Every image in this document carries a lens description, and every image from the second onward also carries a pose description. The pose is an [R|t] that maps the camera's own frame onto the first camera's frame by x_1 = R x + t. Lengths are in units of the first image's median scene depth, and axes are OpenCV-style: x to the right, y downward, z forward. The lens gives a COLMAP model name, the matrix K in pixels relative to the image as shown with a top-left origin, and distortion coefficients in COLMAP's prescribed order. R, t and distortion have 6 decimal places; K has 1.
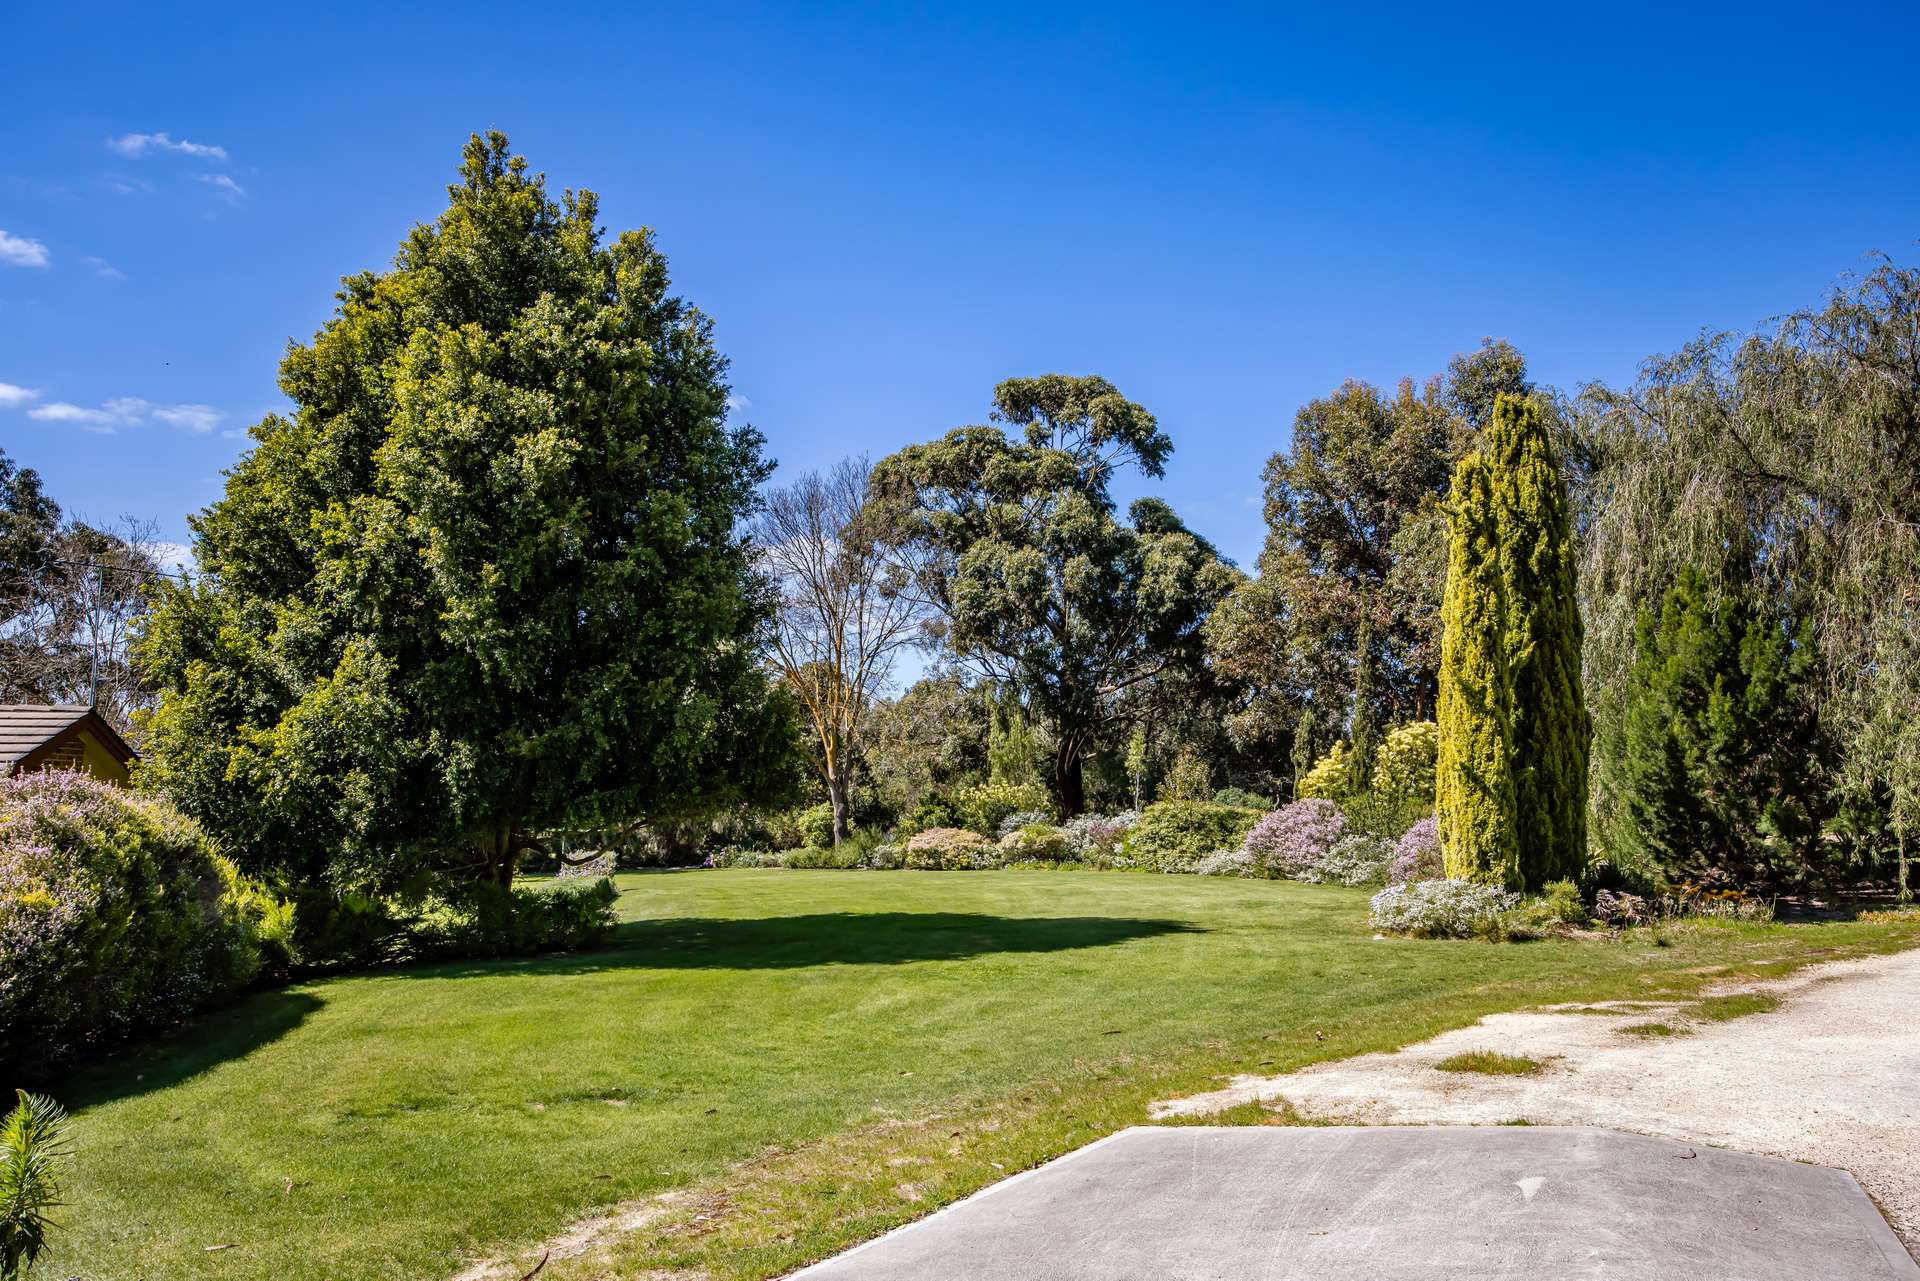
lens RADIAL K [[1403.5, 0, 960.8], [0, 1403.5, 644.5], [0, 0, 1]] dist [0.005220, 0.000859]
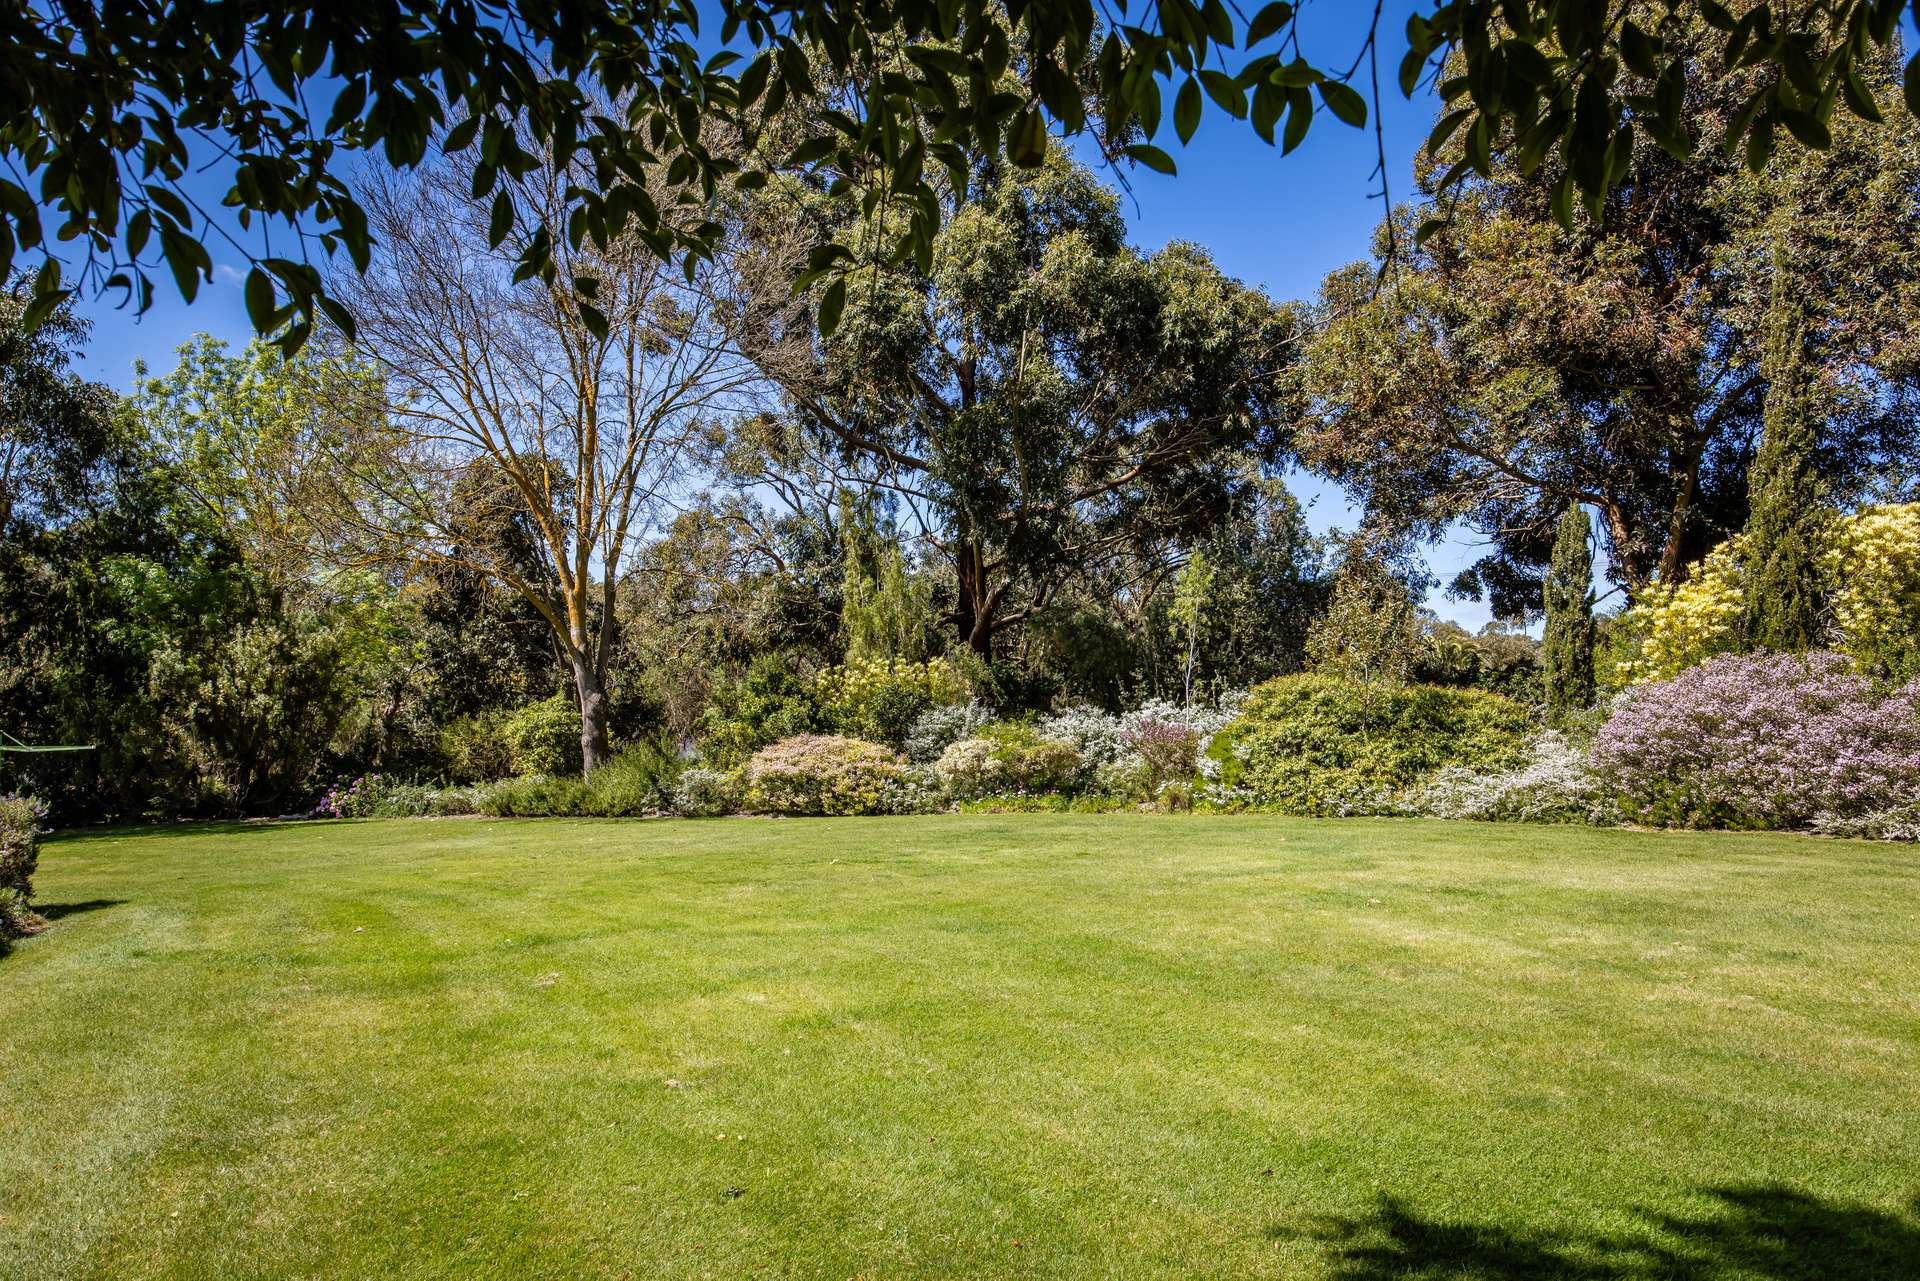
lens RADIAL K [[1403.5, 0, 958.2], [0, 1403.5, 638.1], [0, 0, 1]] dist [0.005220, 0.000859]
pose [[0.967903, 0.009961, 0.251127, -0.089182], [-0.021700, 0.998795, 0.044018, 0.067655], [-0.250386, -0.048054, 0.966953, 0.463165]]
